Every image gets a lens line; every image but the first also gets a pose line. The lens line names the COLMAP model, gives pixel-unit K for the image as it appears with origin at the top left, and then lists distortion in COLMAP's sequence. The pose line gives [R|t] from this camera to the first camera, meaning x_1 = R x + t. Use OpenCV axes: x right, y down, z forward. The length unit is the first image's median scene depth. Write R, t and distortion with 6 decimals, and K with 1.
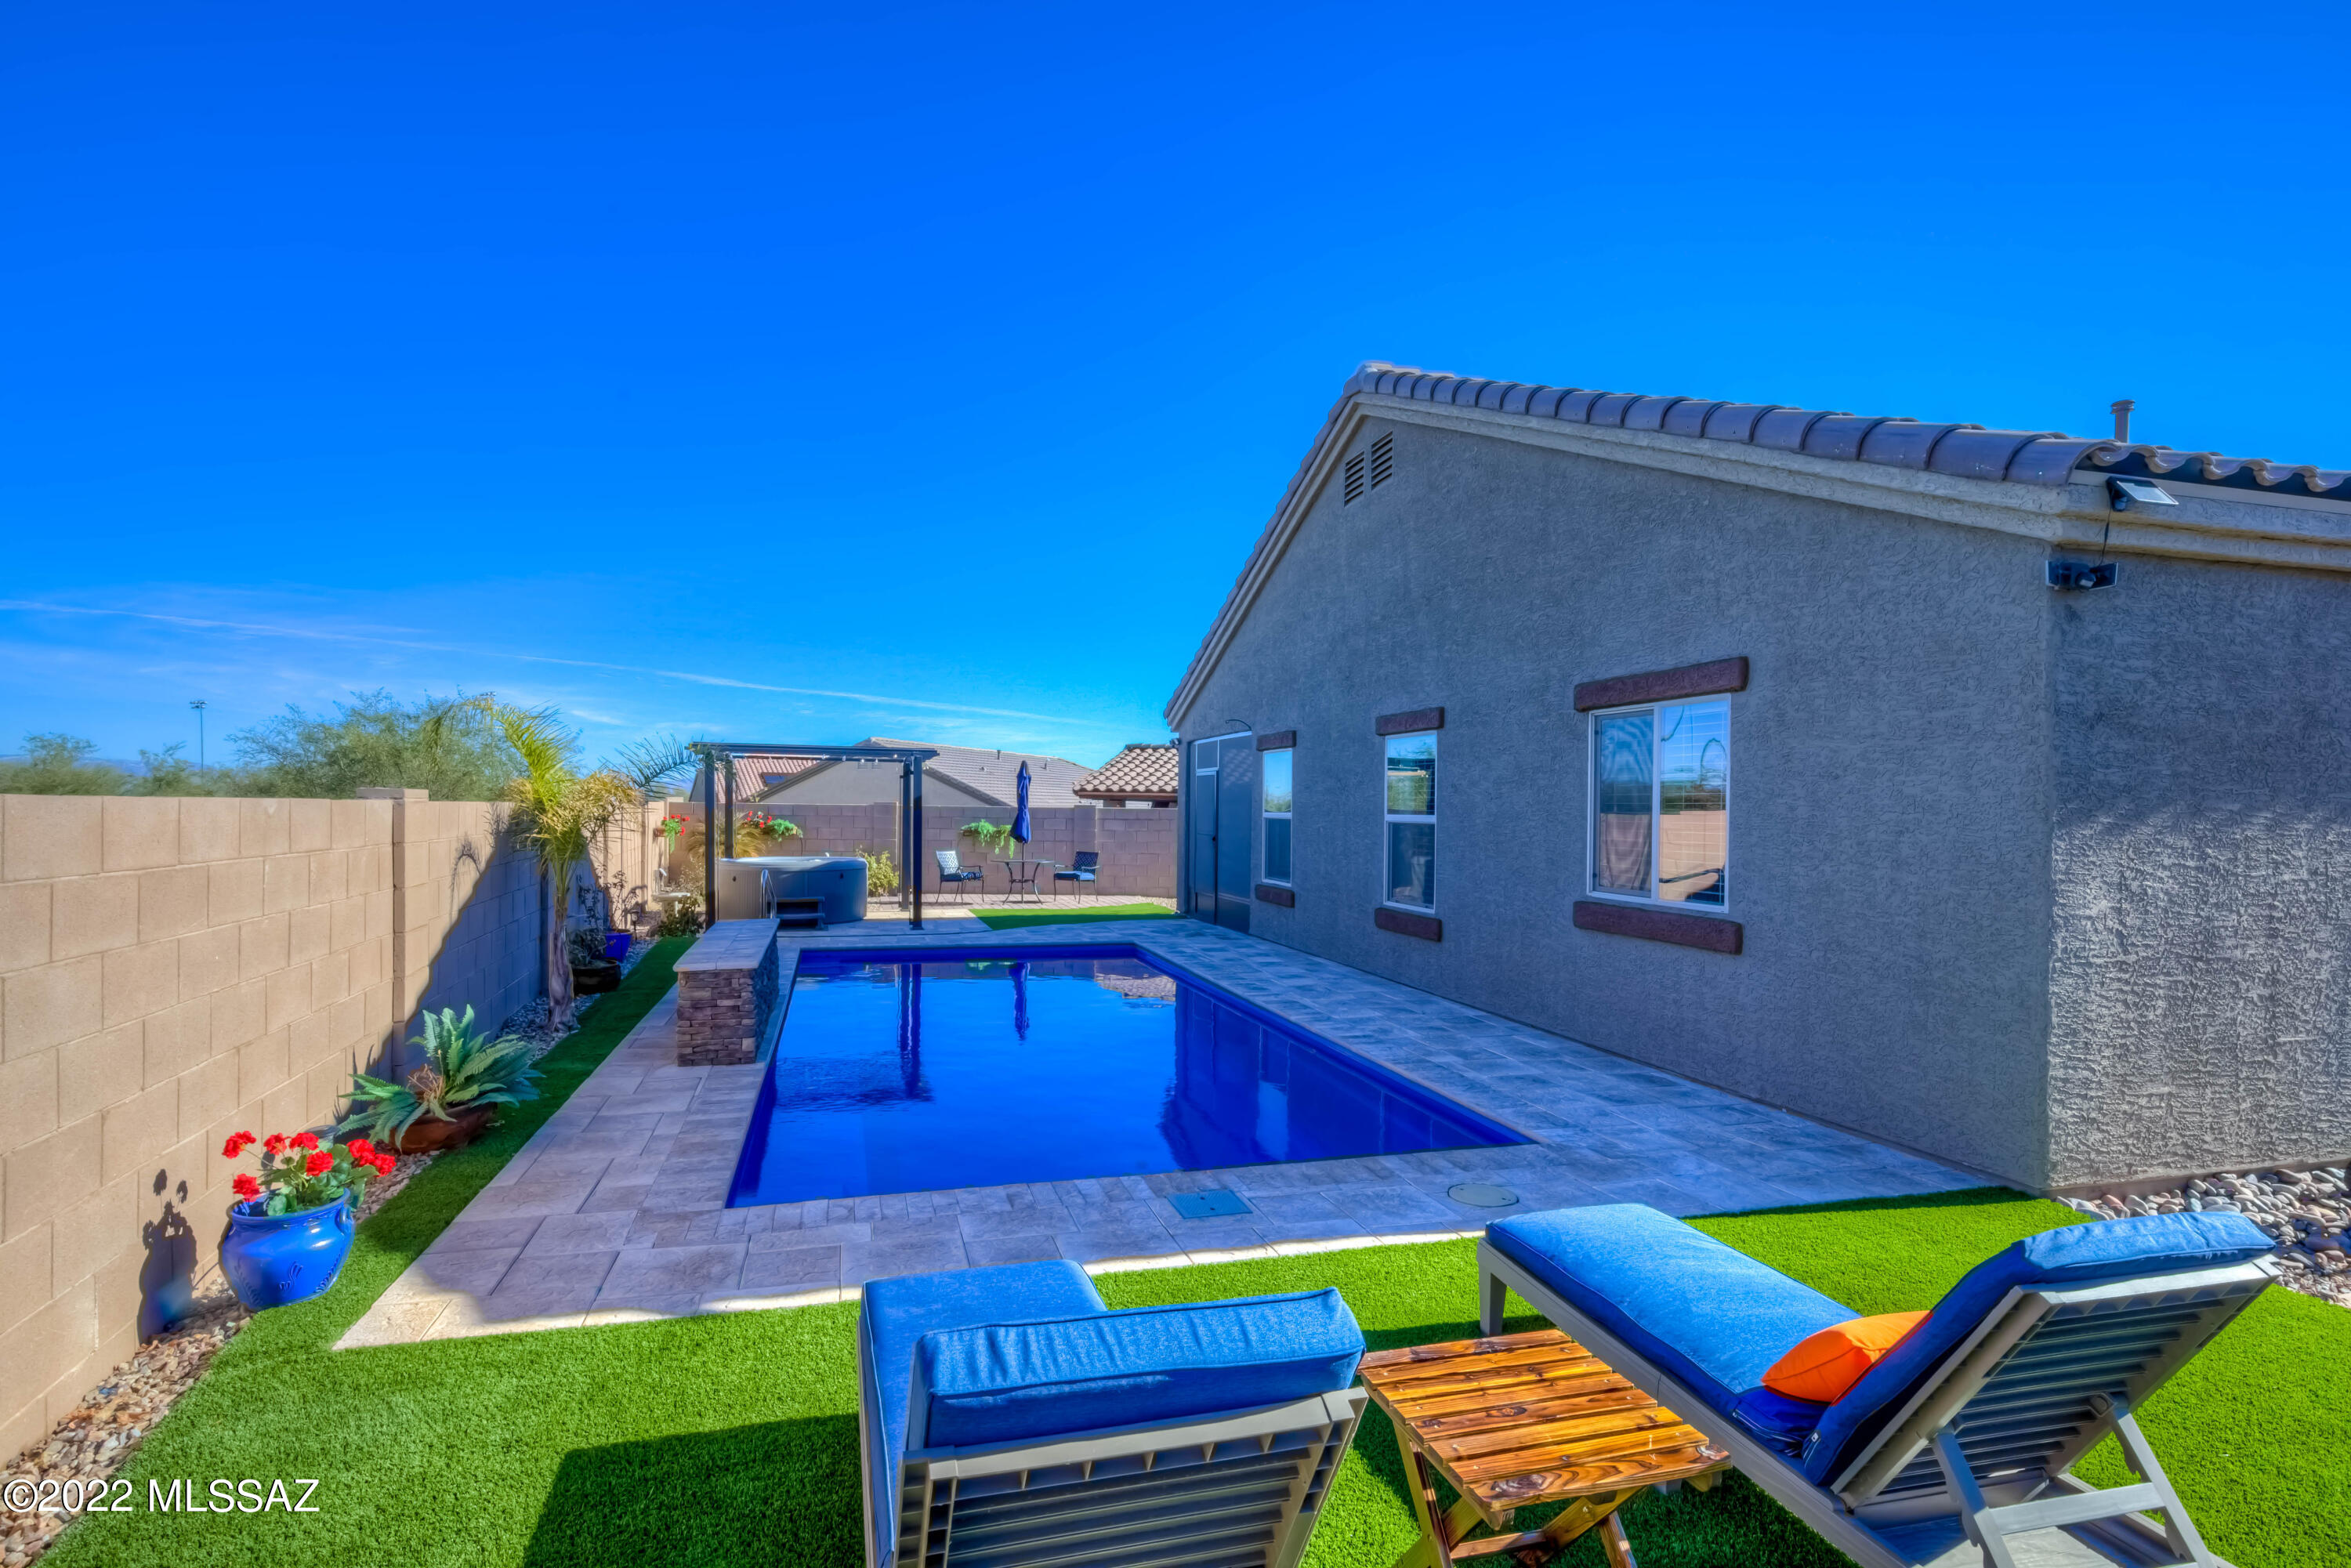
lens RADIAL K [[1110.0, 0, 1187.4], [0, 1110.0, 806.9], [0, 0, 1]] dist [0.001376, 0.000546]
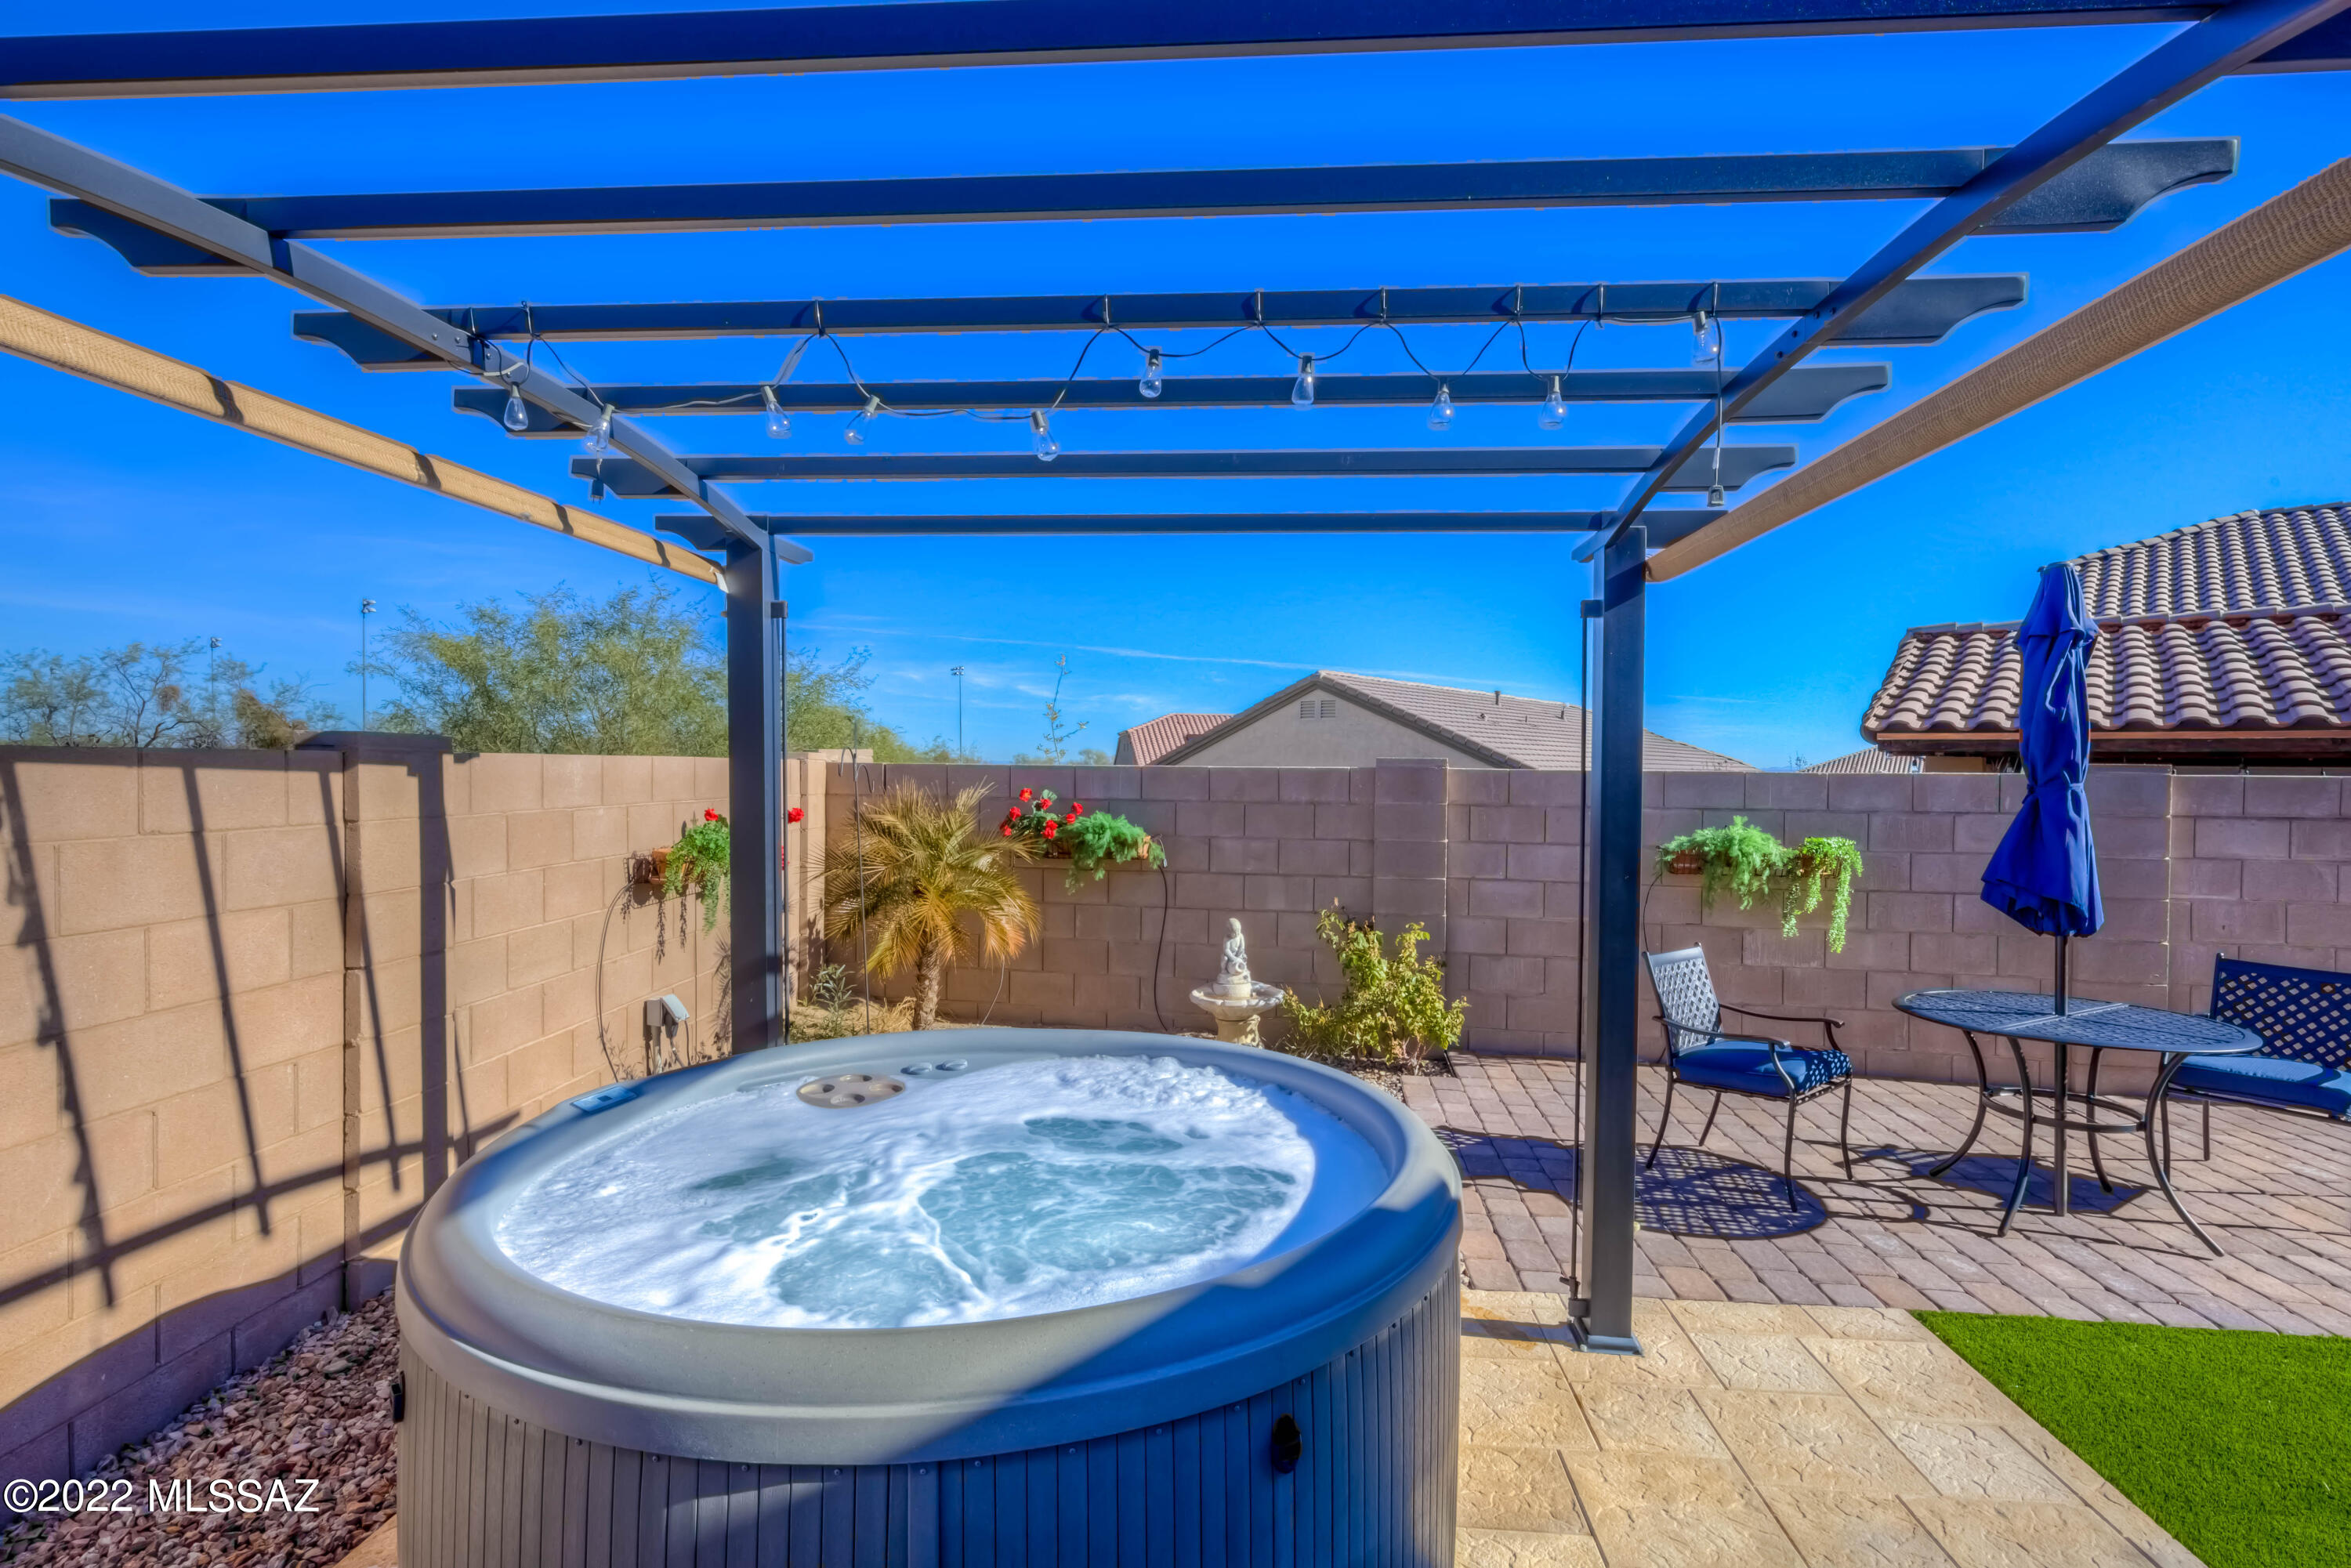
lens RADIAL K [[1110.0, 0, 1187.4], [0, 1110.0, 806.9], [0, 0, 1]] dist [0.001376, 0.000546]
pose [[0.937670, 0.007046, -0.347455, -0.606328], [0.002347, 0.999643, 0.026605, 0.002003], [0.347518, -0.025763, 0.937319, 1.862405]]
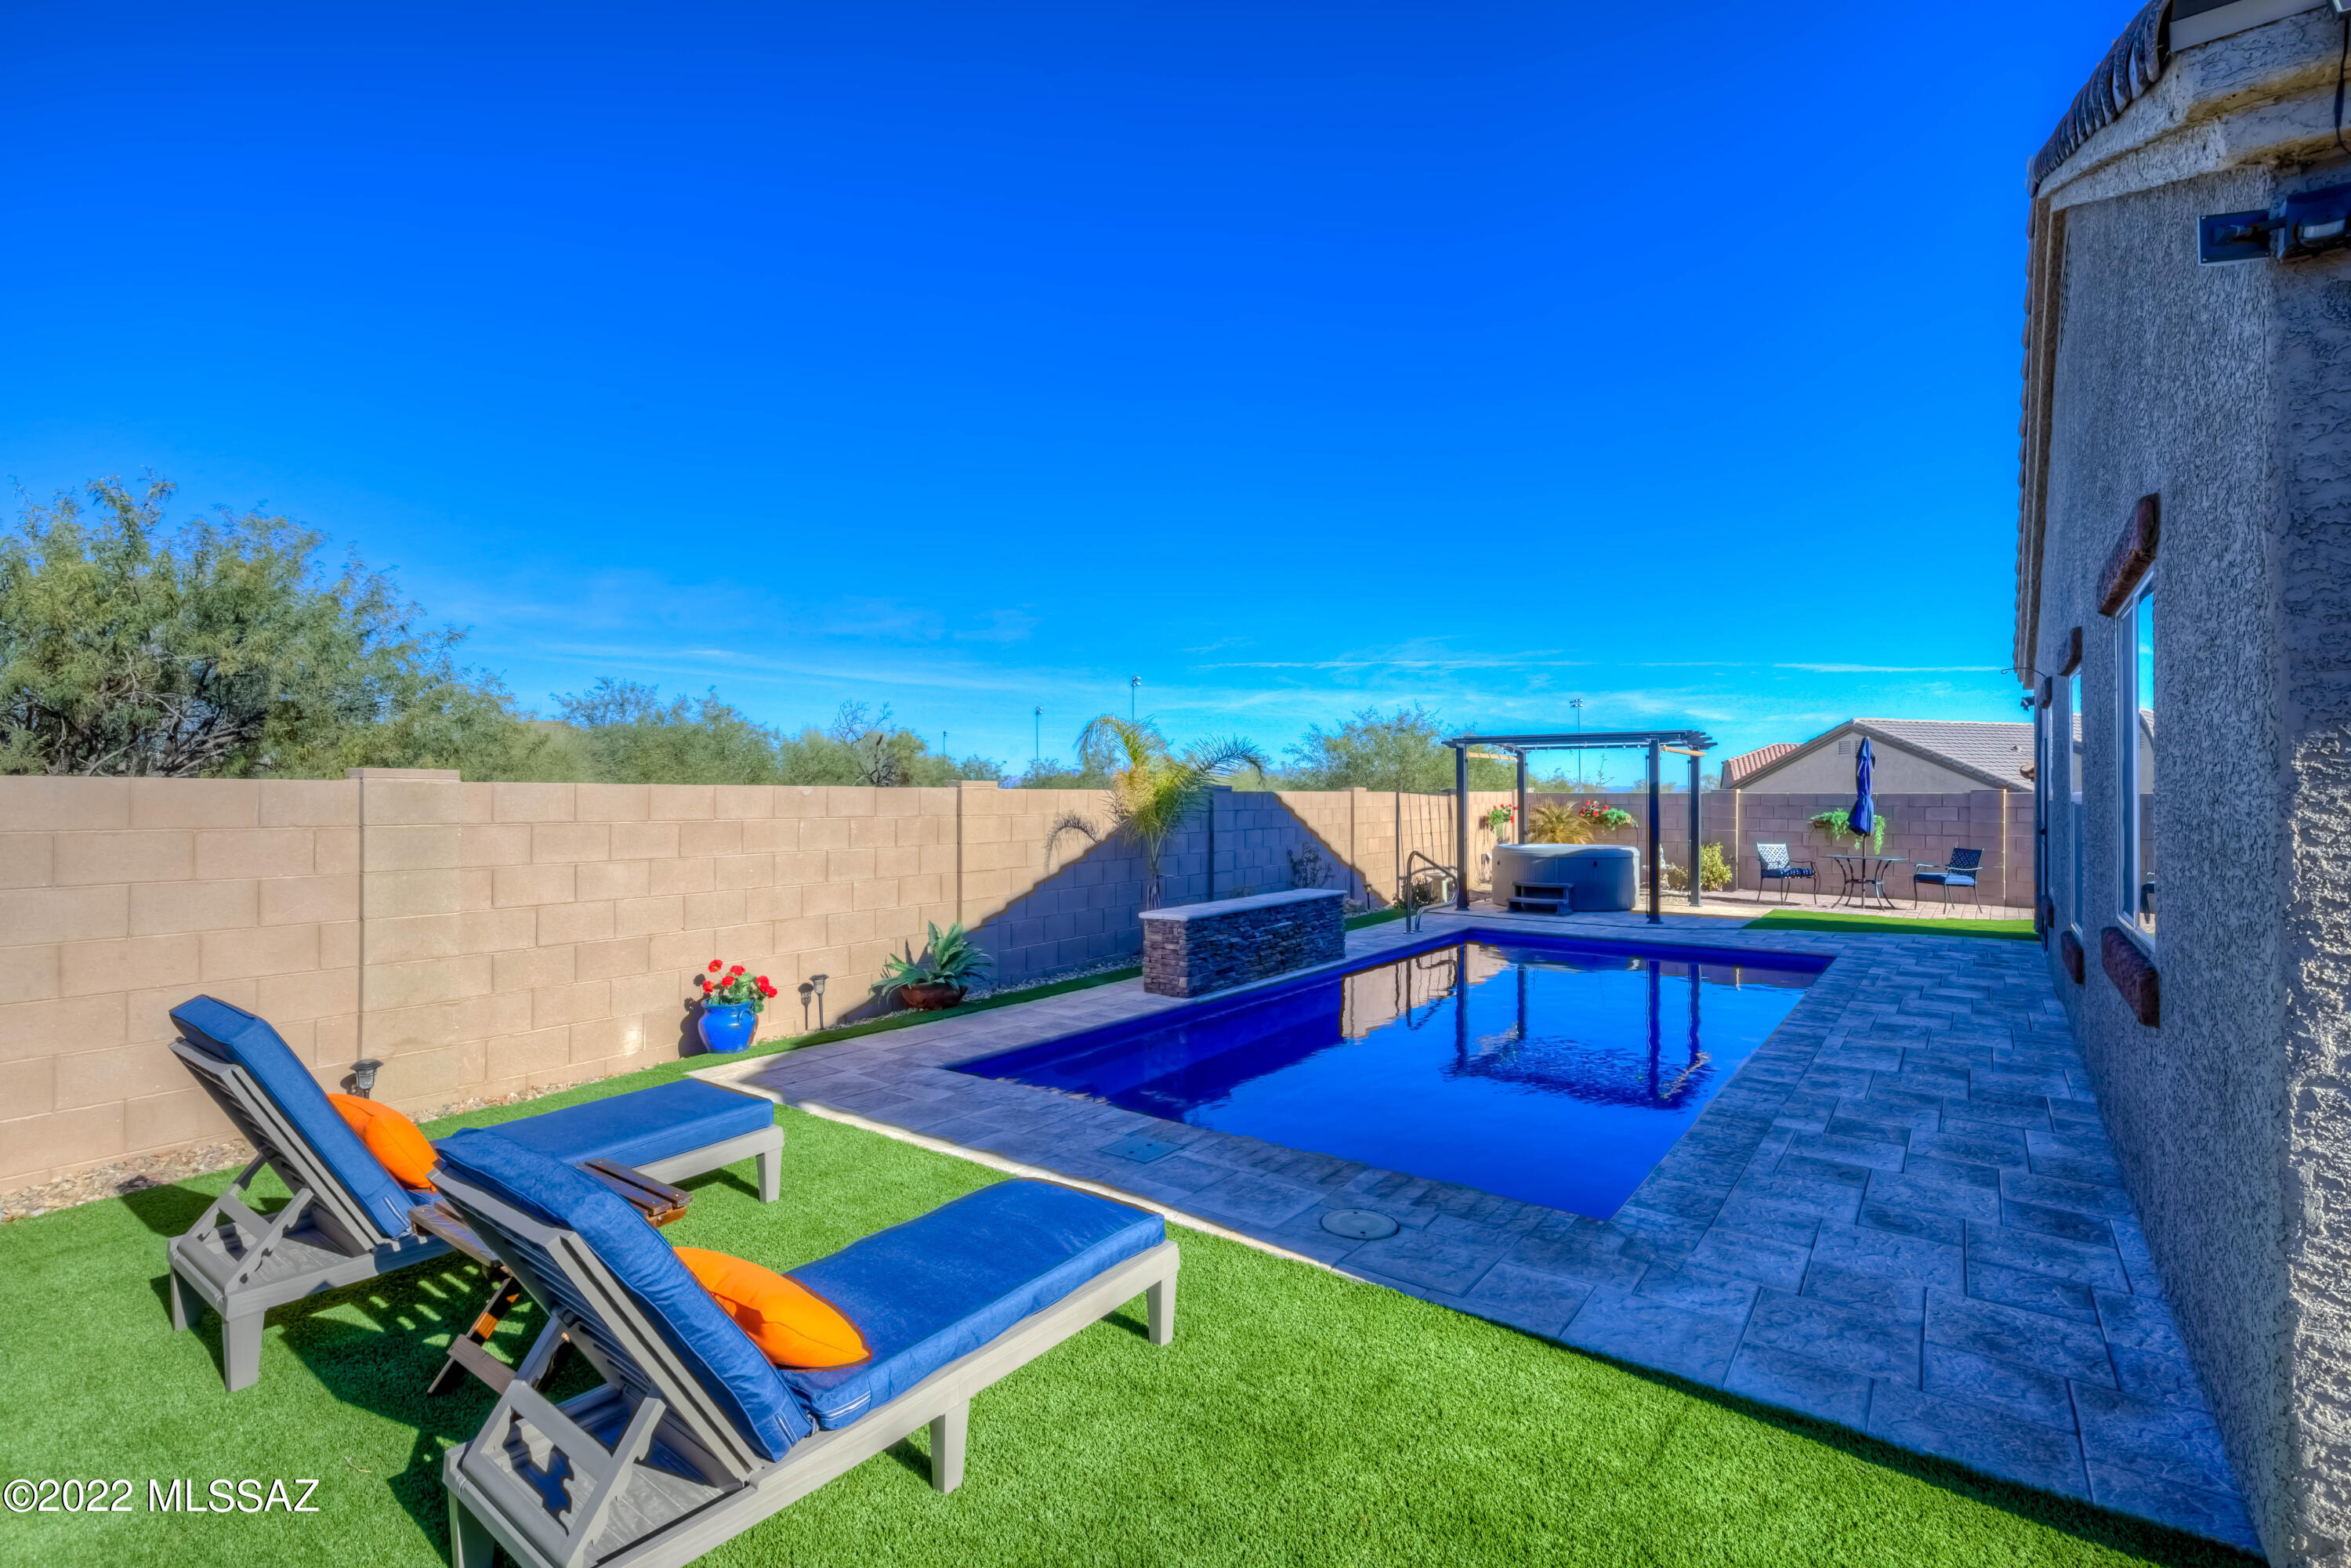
lens RADIAL K [[1101.5, 0, 1175.5], [0, 1101.5, 784.0], [0, 0, 1]] dist [-0.000147, 0.000520]
pose [[0.603068, -0.019143, -0.797460, 0.507730], [0.006655, 0.999798, -0.018968, 0.014291], [0.797662, 0.006132, 0.603074, 0.217121]]
